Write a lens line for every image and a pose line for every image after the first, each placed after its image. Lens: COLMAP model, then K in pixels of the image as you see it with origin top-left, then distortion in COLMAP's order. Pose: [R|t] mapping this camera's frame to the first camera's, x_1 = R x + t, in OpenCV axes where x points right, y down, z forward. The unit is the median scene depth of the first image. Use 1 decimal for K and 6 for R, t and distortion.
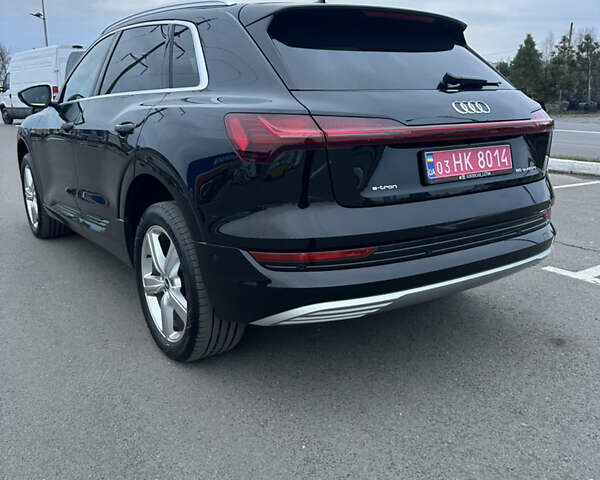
lens RADIAL K [[554.4, 0, 301.7], [0, 554.4, 241.3], [0, 0, 1]] dist [0.129344, -0.214837]
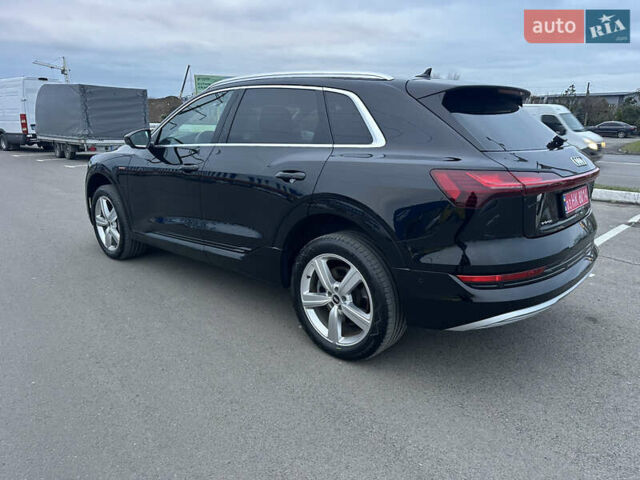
lens RADIAL K [[446.1, 0, 317.5], [0, 446.1, 241.0], [0, 0, 1]] dist [0.069884, -0.088173]
pose [[0.976911, -0.045910, 0.208655, -0.553962], [0.044134, 0.998939, 0.013160, -0.079446], [-0.209038, -0.003647, 0.977901, 0.038204]]
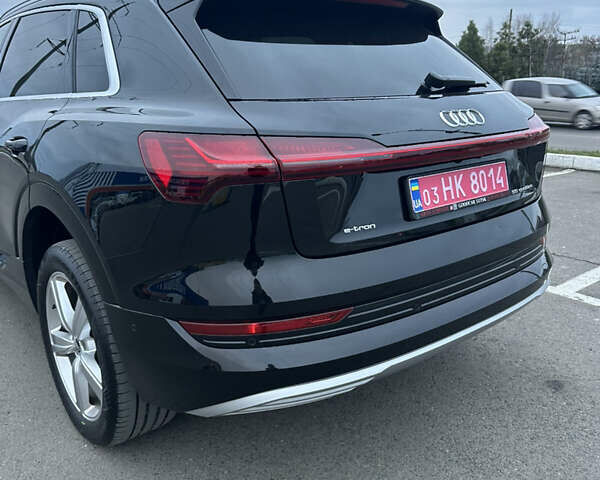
lens RADIAL K [[554.4, 0, 301.7], [0, 554.4, 241.3], [0, 0, 1]] dist [0.129344, -0.214837]
pose [[0.995748, -0.032154, 0.086330, 0.004685], [0.030270, 0.999276, 0.023045, -0.087400], [-0.087009, -0.020334, 0.996000, 0.226554]]
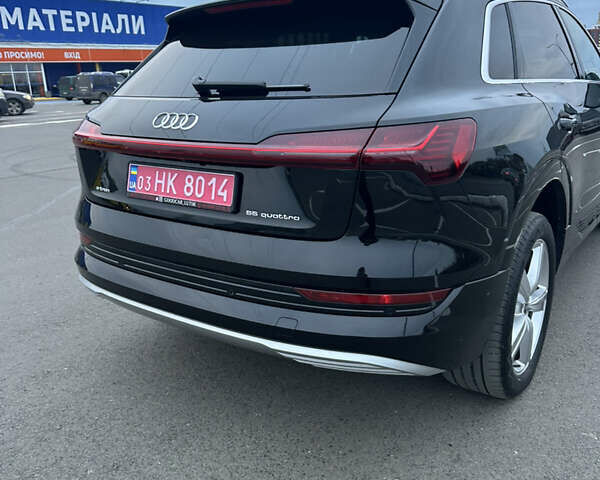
lens RADIAL K [[554.4, 0, 301.7], [0, 554.4, 241.3], [0, 0, 1]] dist [0.129344, -0.214837]
pose [[0.330981, 0.268314, -0.904687, 1.131809], [-0.209834, 0.955647, 0.206660, -0.269184], [0.920012, 0.121433, 0.372602, 0.851002]]
